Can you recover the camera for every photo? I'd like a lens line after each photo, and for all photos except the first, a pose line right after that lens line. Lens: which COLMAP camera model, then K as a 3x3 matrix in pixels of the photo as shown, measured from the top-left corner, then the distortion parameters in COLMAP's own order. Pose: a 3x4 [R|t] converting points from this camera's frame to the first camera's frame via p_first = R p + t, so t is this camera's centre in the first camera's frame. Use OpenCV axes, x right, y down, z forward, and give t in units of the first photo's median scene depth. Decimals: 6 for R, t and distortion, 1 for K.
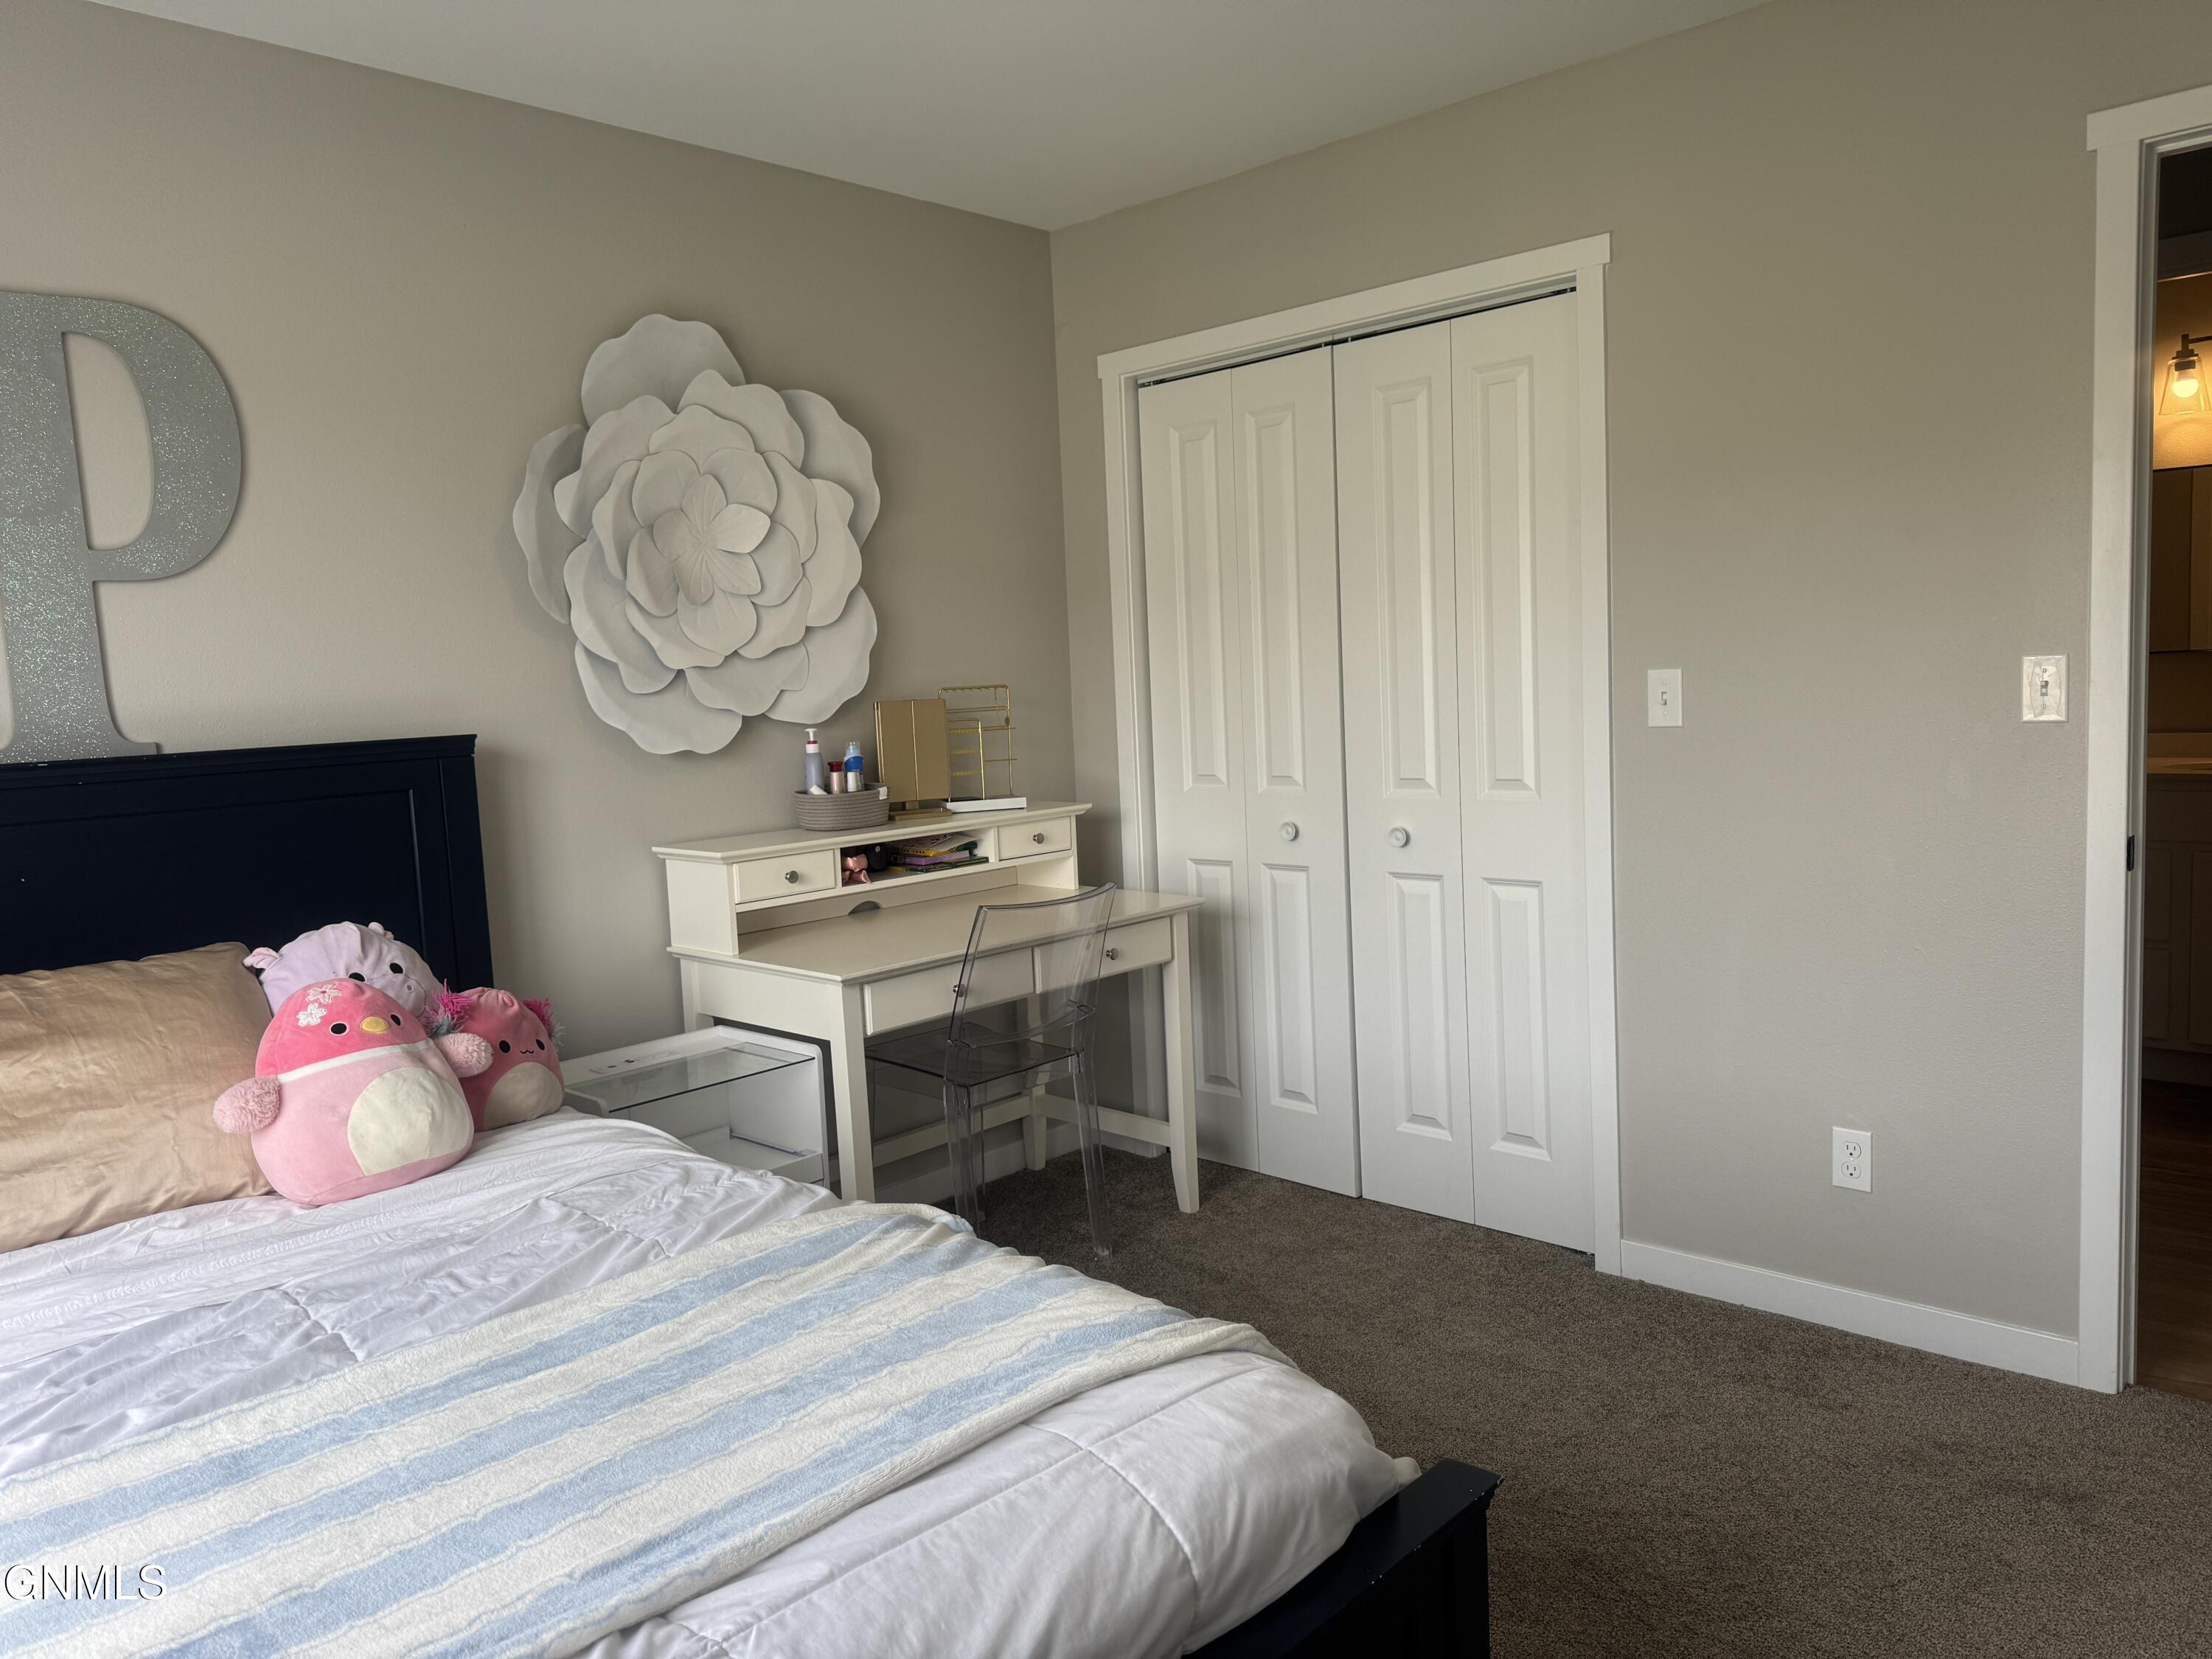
lens RADIAL K [[1560.5, 0, 1106.0], [0, 1560.5, 829.5], [0, 0, 1]] dist [0.091089, -0.111249]
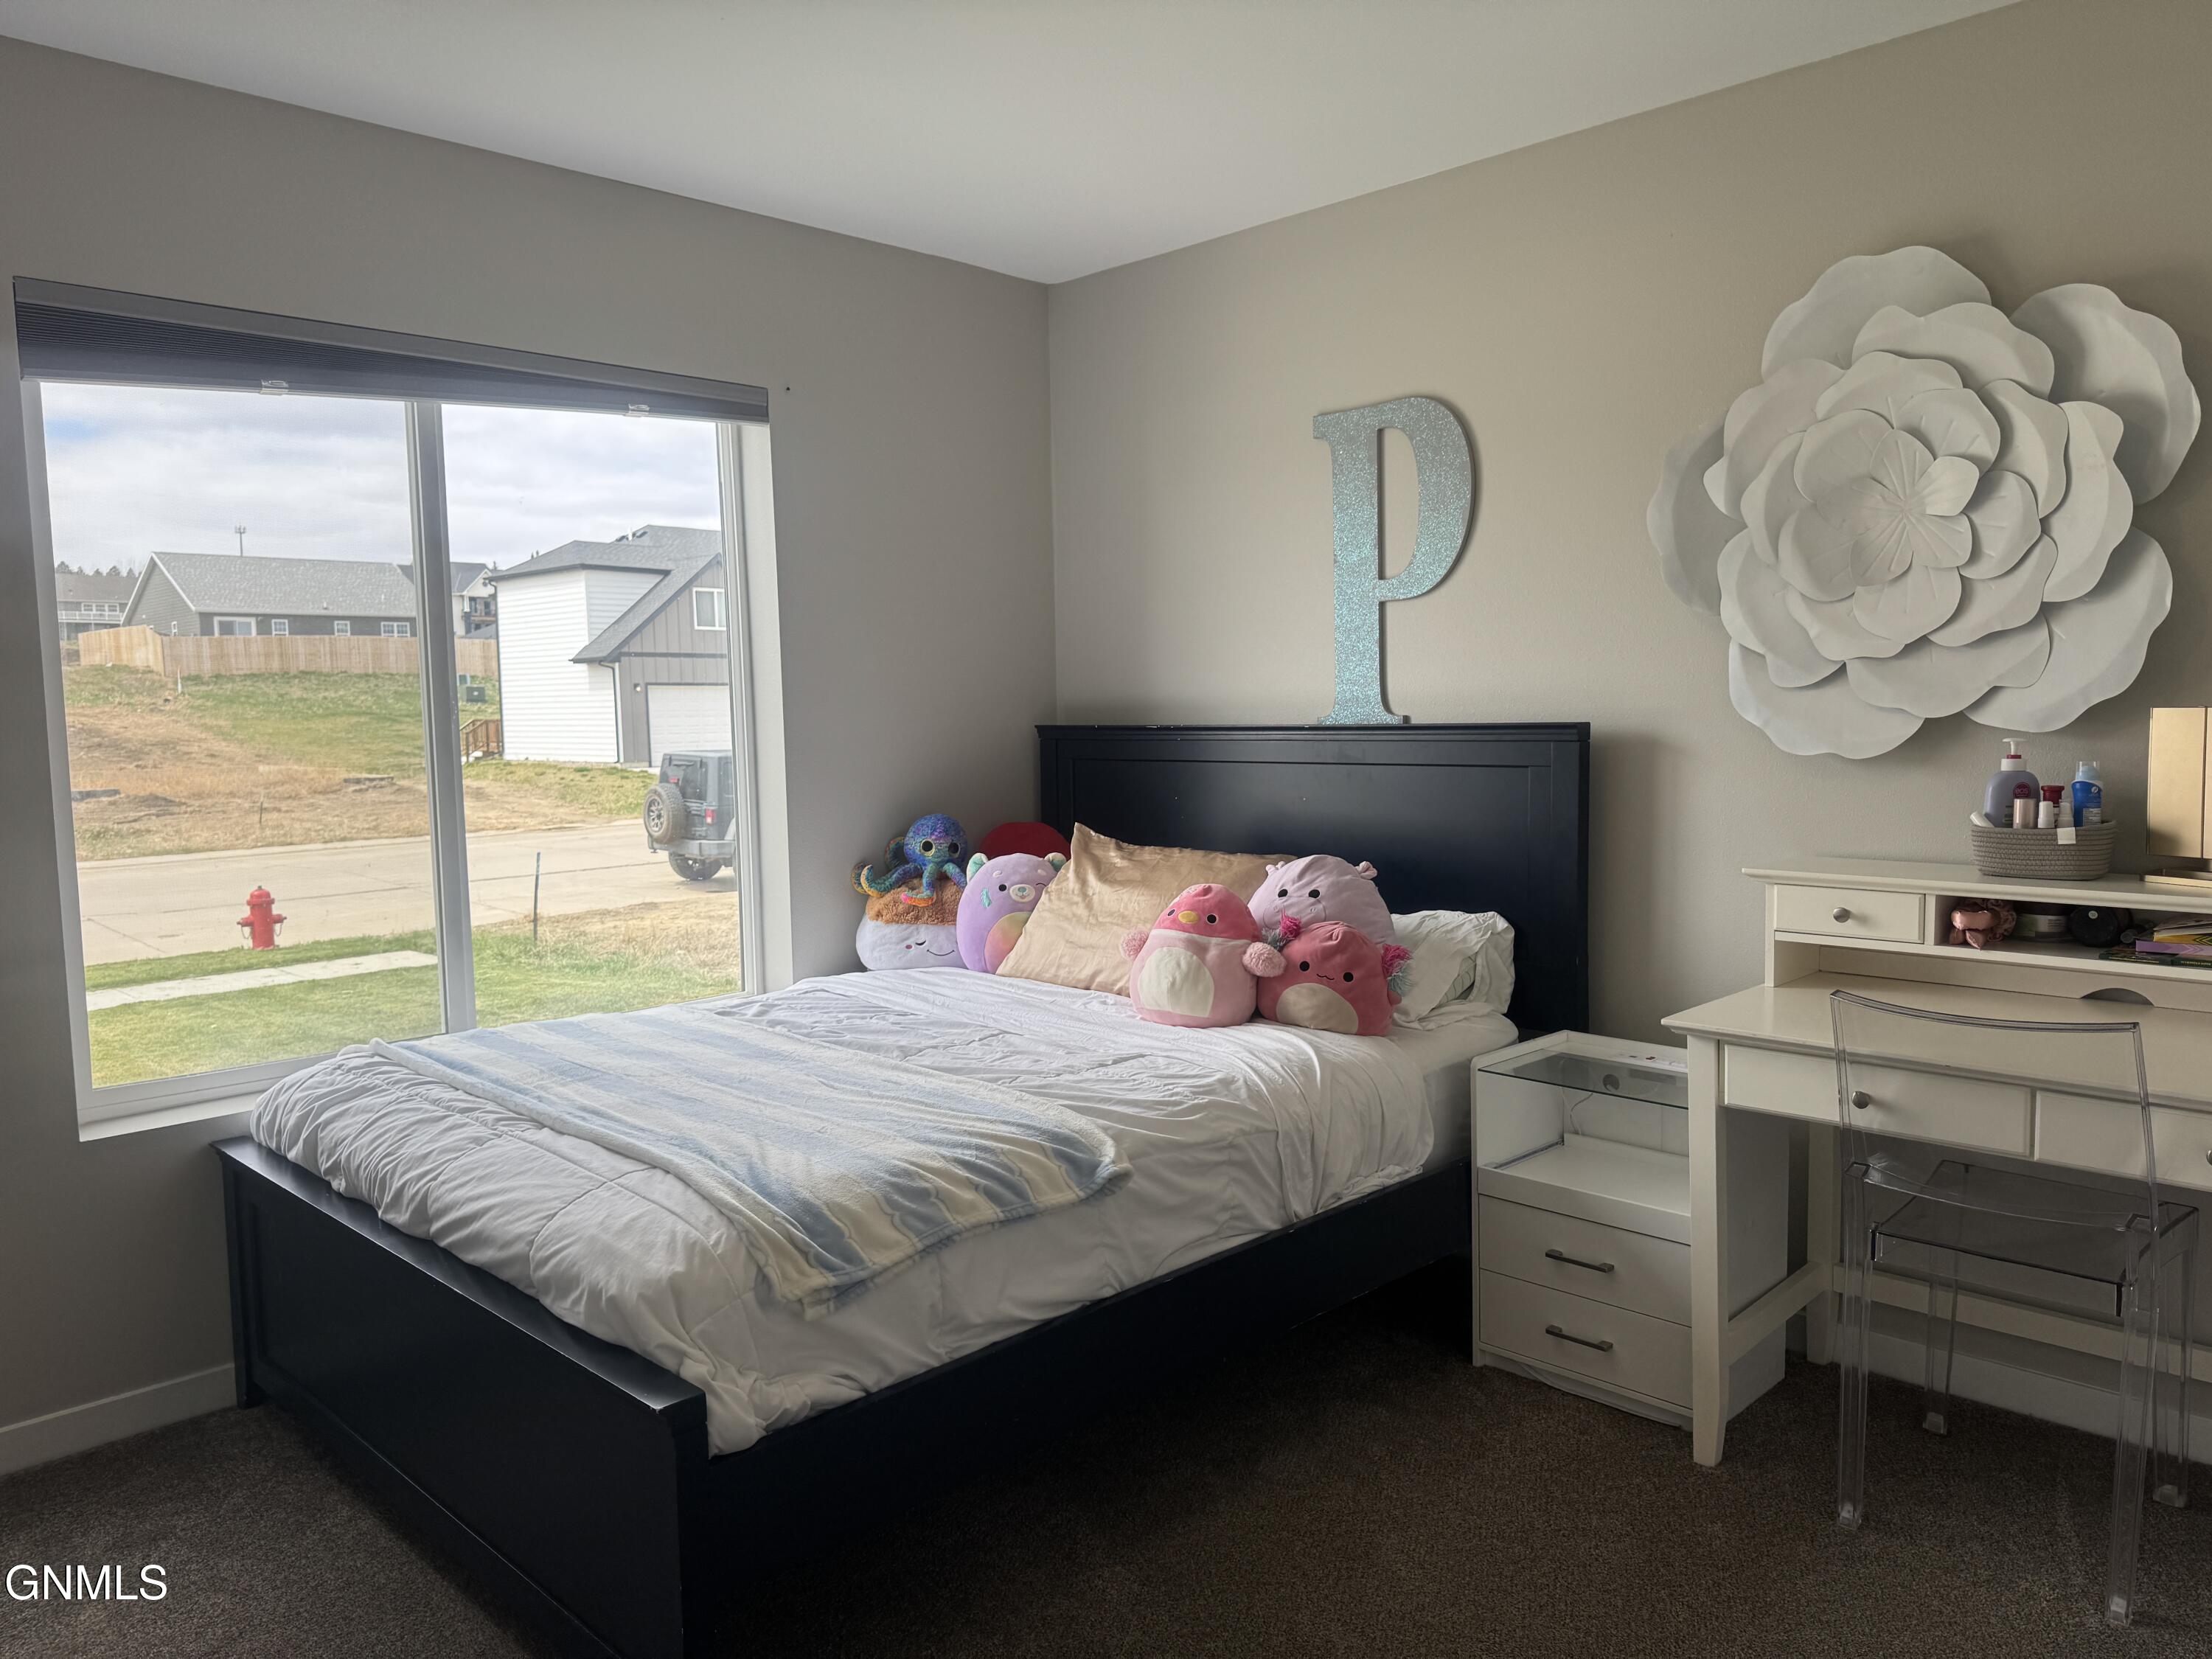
lens RADIAL K [[1560.5, 0, 1106.0], [0, 1560.5, 829.5], [0, 0, 1]] dist [0.091089, -0.111249]
pose [[-0.029348, 0.127536, -0.991400, 0.624851], [-0.081968, 0.988179, 0.129548, -0.089187], [0.996203, 0.085065, -0.018547, 0.612047]]
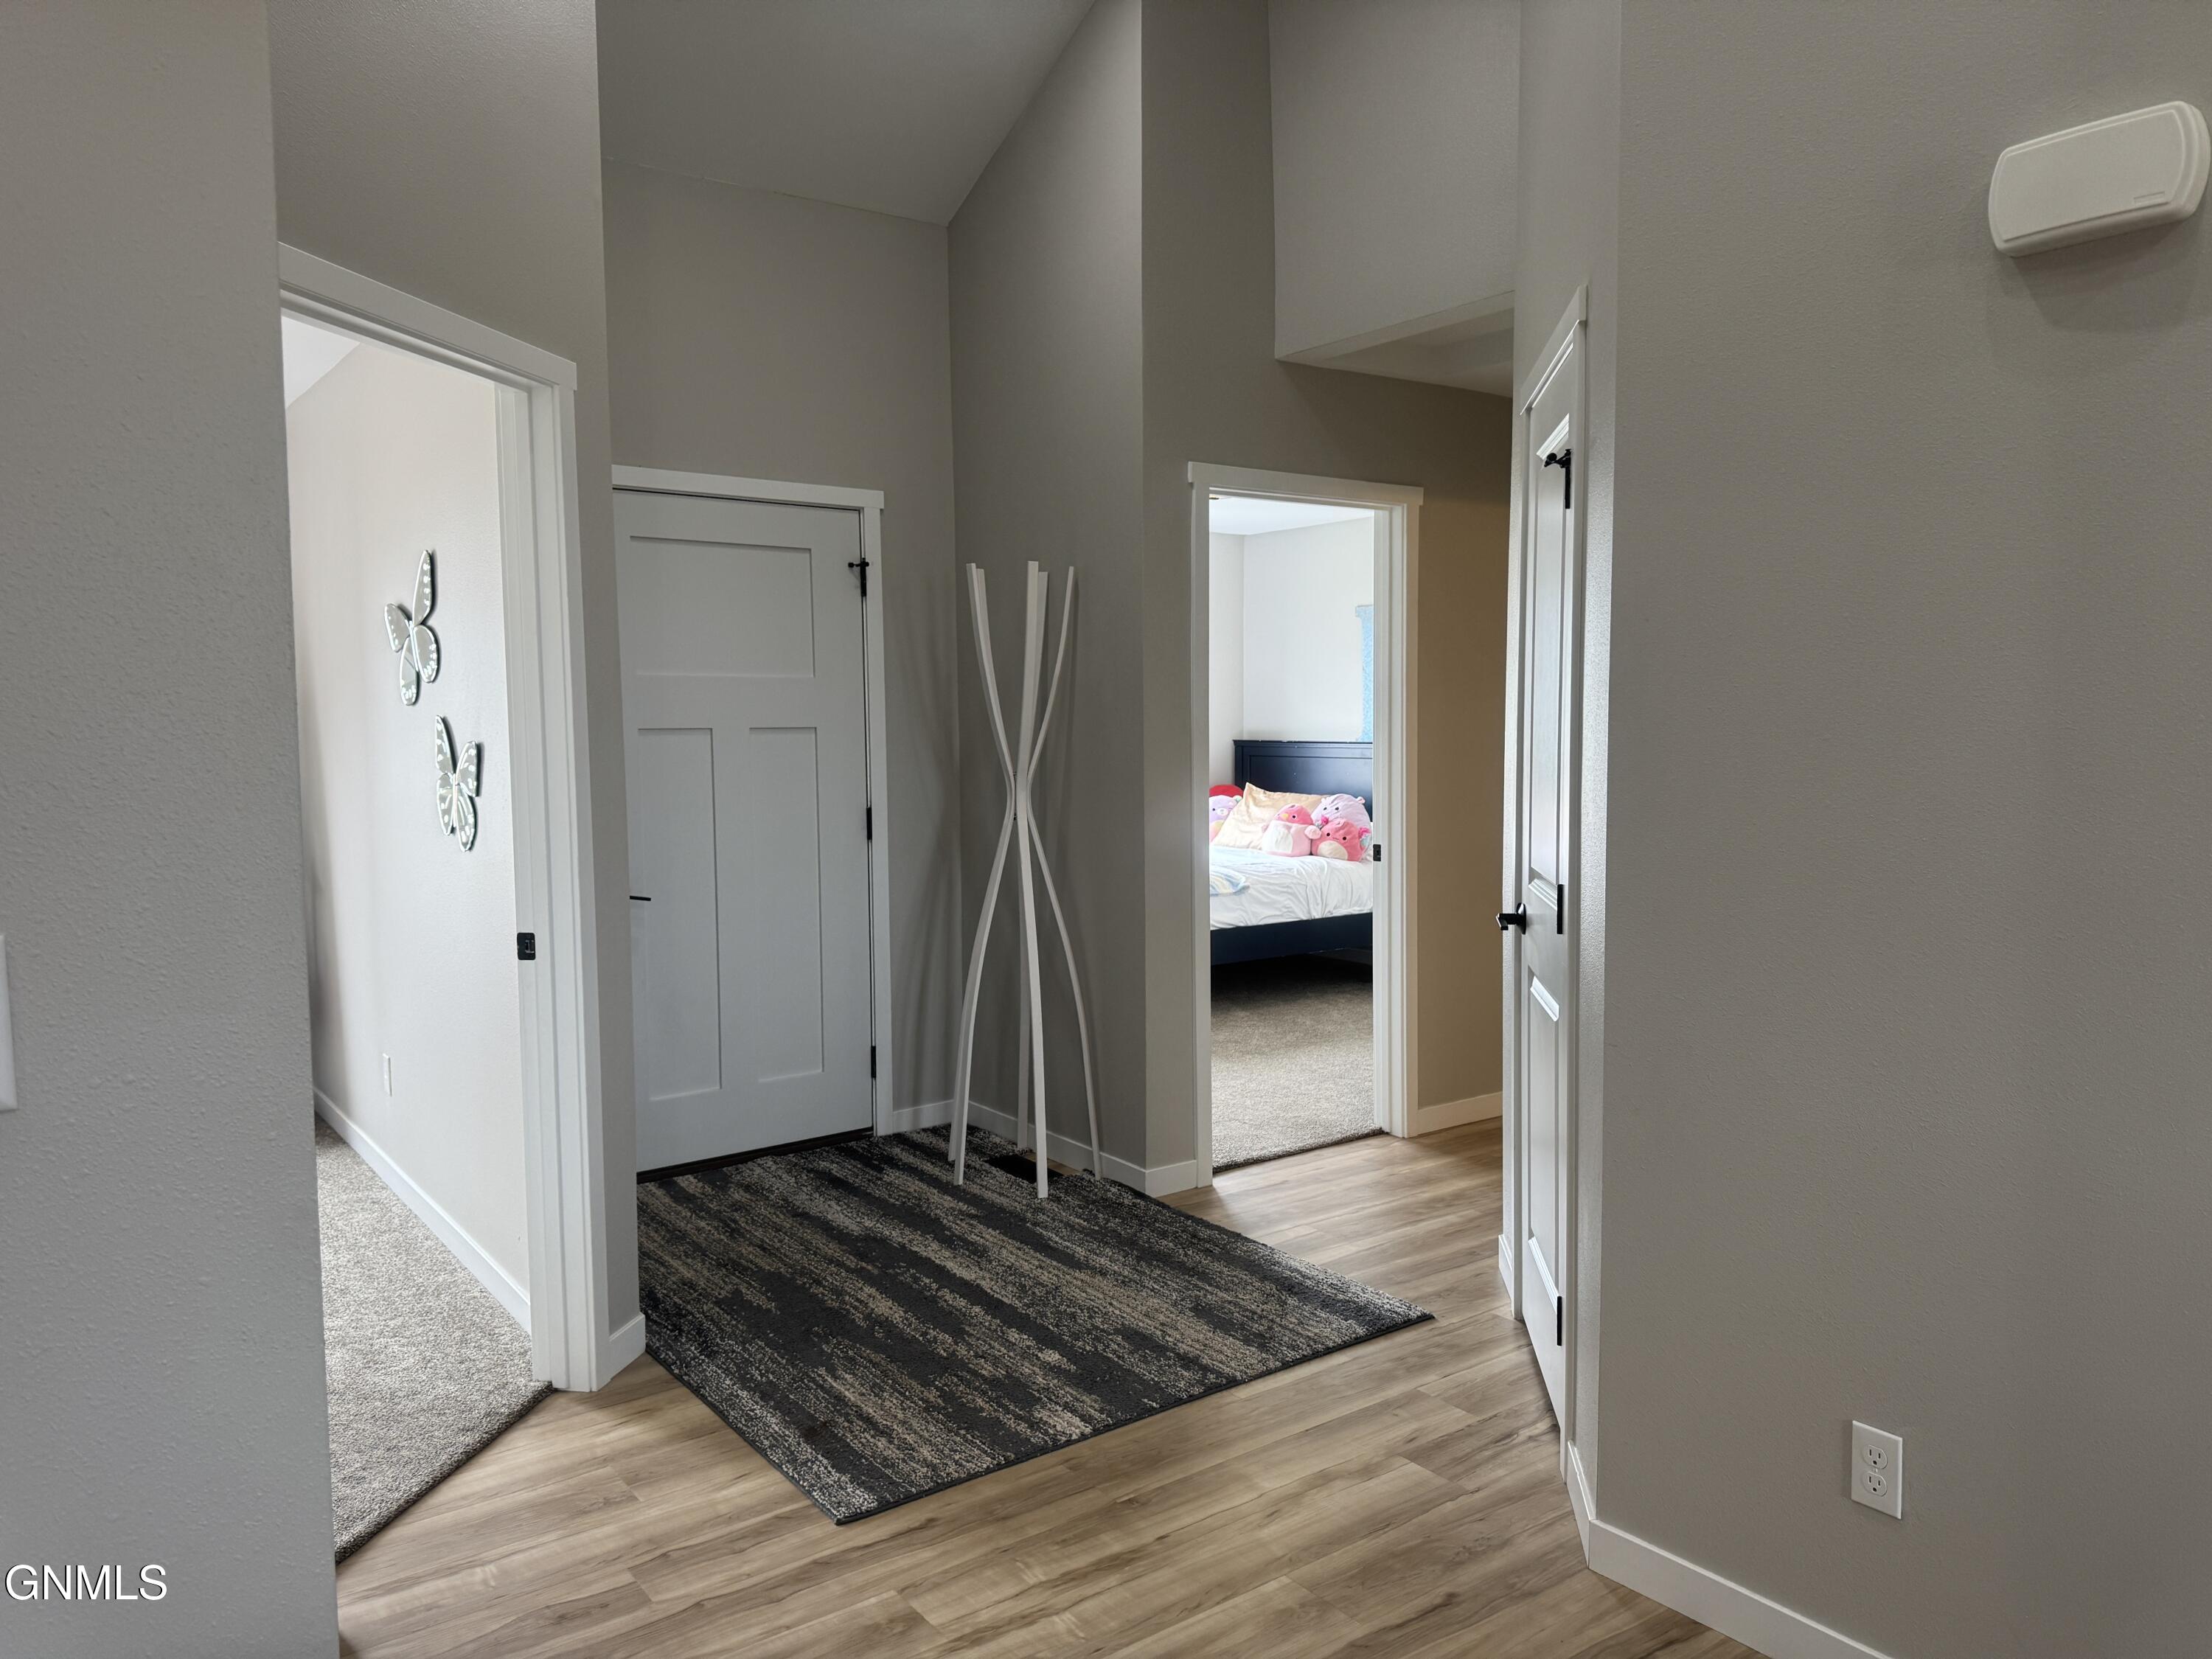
lens RADIAL K [[1550.3, 0, 1106.0], [0, 1550.3, 829.5], [0, 0, 1]] dist [0.152149, -0.345315]
pose [[-0.178625, 0.115944, -0.977062, 2.072596], [-0.088351, 0.987131, 0.133292, -0.191945], [0.979942, 0.110134, -0.166083, 0.776290]]
